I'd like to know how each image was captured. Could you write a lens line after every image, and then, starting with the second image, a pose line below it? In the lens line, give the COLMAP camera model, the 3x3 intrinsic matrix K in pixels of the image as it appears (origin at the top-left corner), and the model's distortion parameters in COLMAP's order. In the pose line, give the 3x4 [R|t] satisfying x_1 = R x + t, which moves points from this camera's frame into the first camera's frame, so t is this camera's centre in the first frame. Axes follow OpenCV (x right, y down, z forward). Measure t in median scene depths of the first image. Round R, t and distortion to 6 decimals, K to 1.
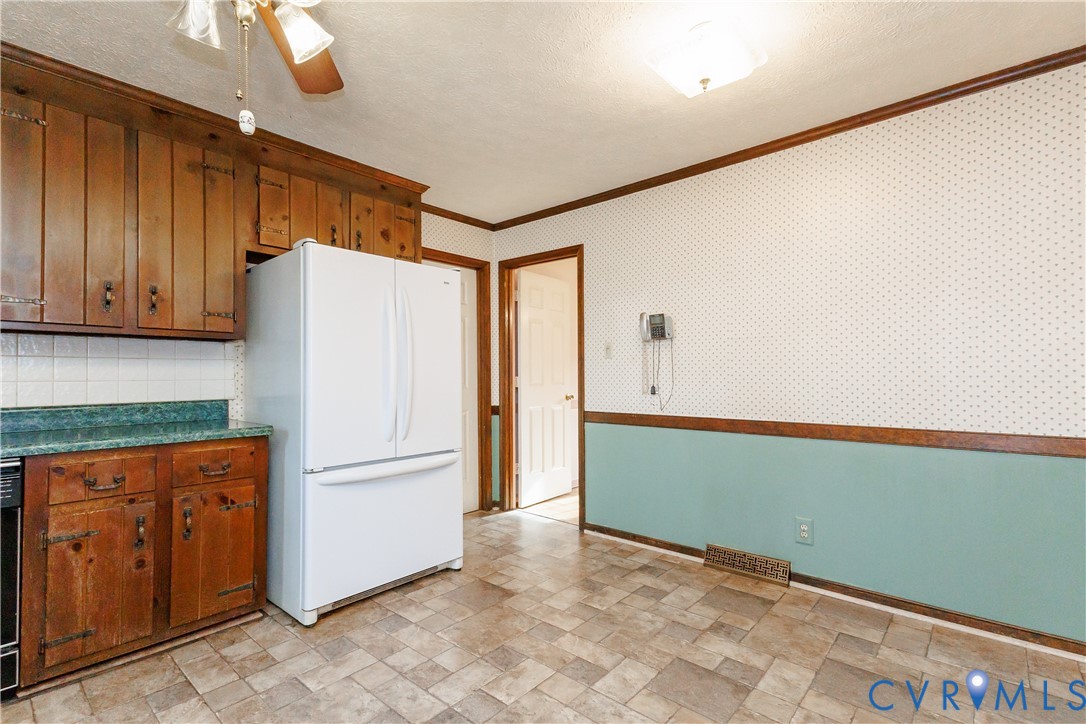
lens RADIAL K [[499.8, 0, 542.8], [0, 499.8, 364.4], [0, 0, 1]] dist [0.018479, -0.003527]
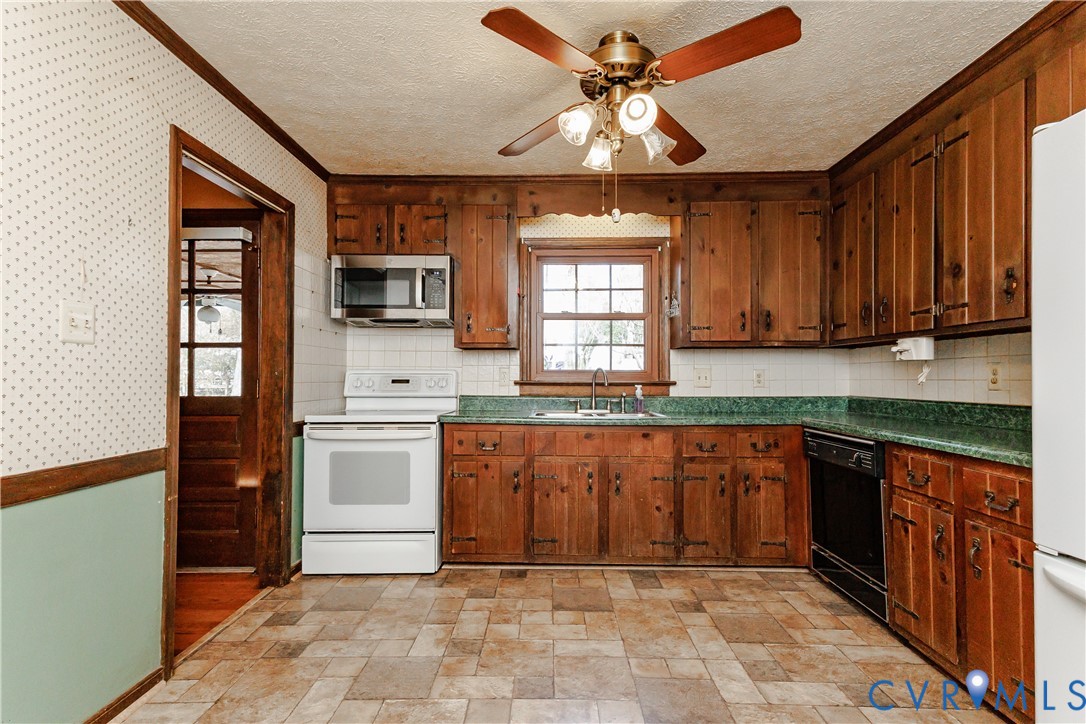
lens RADIAL K [[499.8, 0, 536.9], [0, 499.8, 367.6], [0, 0, 1]] dist [0.018479, -0.003527]
pose [[-0.771761, -0.009068, -0.635849, 0.350837], [0.017084, 0.999242, -0.034987, 0.027718], [0.635684, -0.037864, -0.771020, 1.176926]]
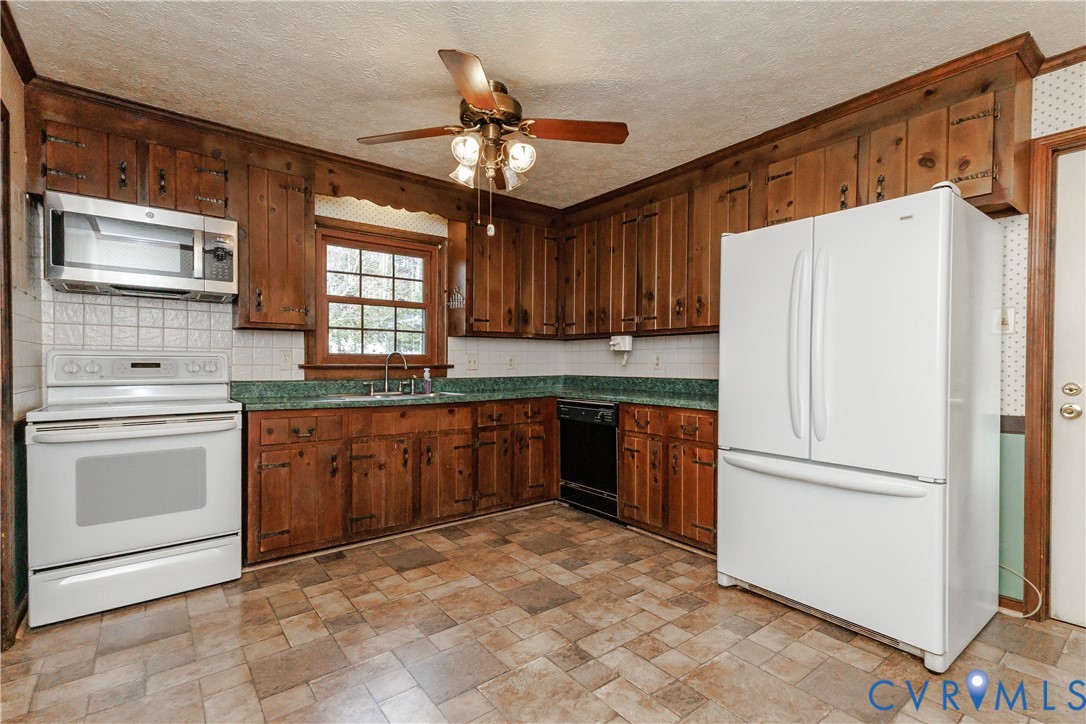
lens RADIAL K [[499.8, 0, 545.6], [0, 499.8, 368.2], [0, 0, 1]] dist [0.018479, -0.003527]
pose [[-0.194356, 0.014653, -0.980822, 0.743052], [0.020768, 0.999726, 0.010820, 0.022773], [0.980711, -0.018267, -0.194607, 0.912164]]
